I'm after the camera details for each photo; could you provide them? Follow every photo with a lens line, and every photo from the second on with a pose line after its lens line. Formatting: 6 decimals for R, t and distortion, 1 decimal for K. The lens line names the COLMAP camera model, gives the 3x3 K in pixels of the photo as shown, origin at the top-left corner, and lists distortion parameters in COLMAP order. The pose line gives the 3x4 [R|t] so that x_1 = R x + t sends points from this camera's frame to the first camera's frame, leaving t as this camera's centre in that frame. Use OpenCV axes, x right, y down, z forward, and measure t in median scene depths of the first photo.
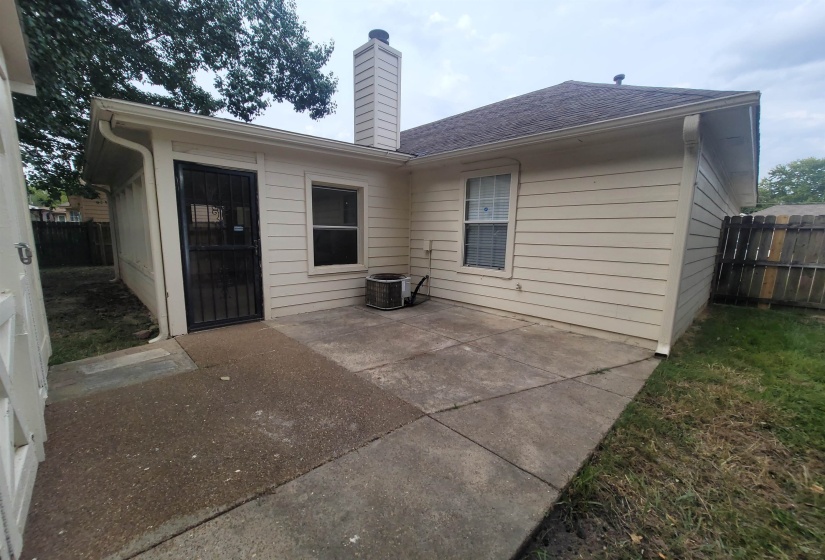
lens RADIAL K [[333.7, 0, 410.4], [0, 333.7, 284.4], [0, 0, 1]] dist [-0.007545, 0.003624]
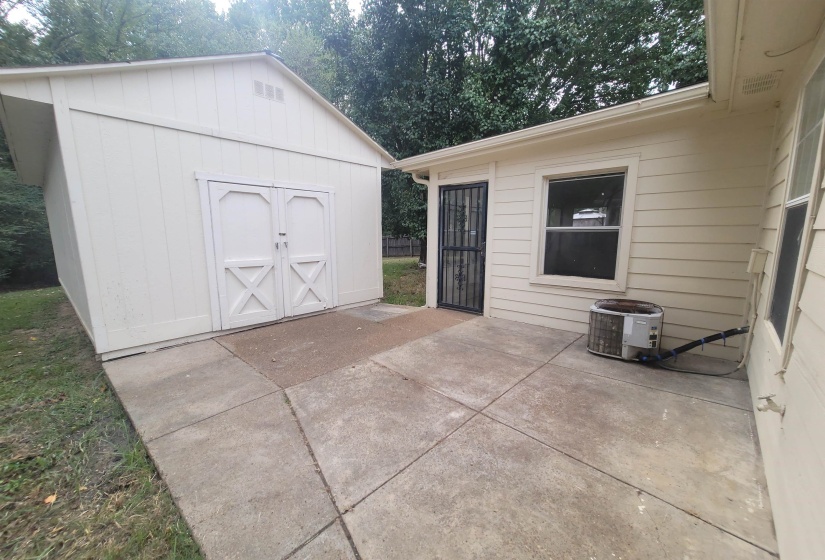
lens RADIAL K [[333.7, 0, 411.7], [0, 333.7, 286.5], [0, 0, 1]] dist [-0.007545, 0.003624]
pose [[0.072442, 0.146415, -0.986567, 0.764021], [-0.144392, 0.980285, 0.134881, -0.126912], [0.986865, 0.132681, 0.092155, 0.816501]]
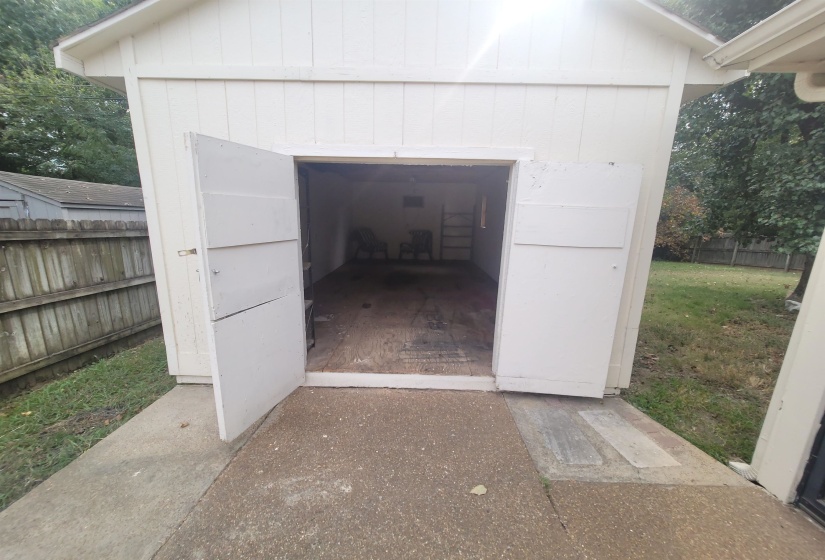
lens RADIAL K [[333.7, 0, 411.0], [0, 333.7, 291.8], [0, 0, 1]] dist [-0.007545, 0.003624]
pose [[-0.709705, 0.127899, -0.692792, -0.043514], [-0.134642, 0.940632, 0.311583, -0.205994], [0.691513, 0.314411, -0.650351, 0.920183]]
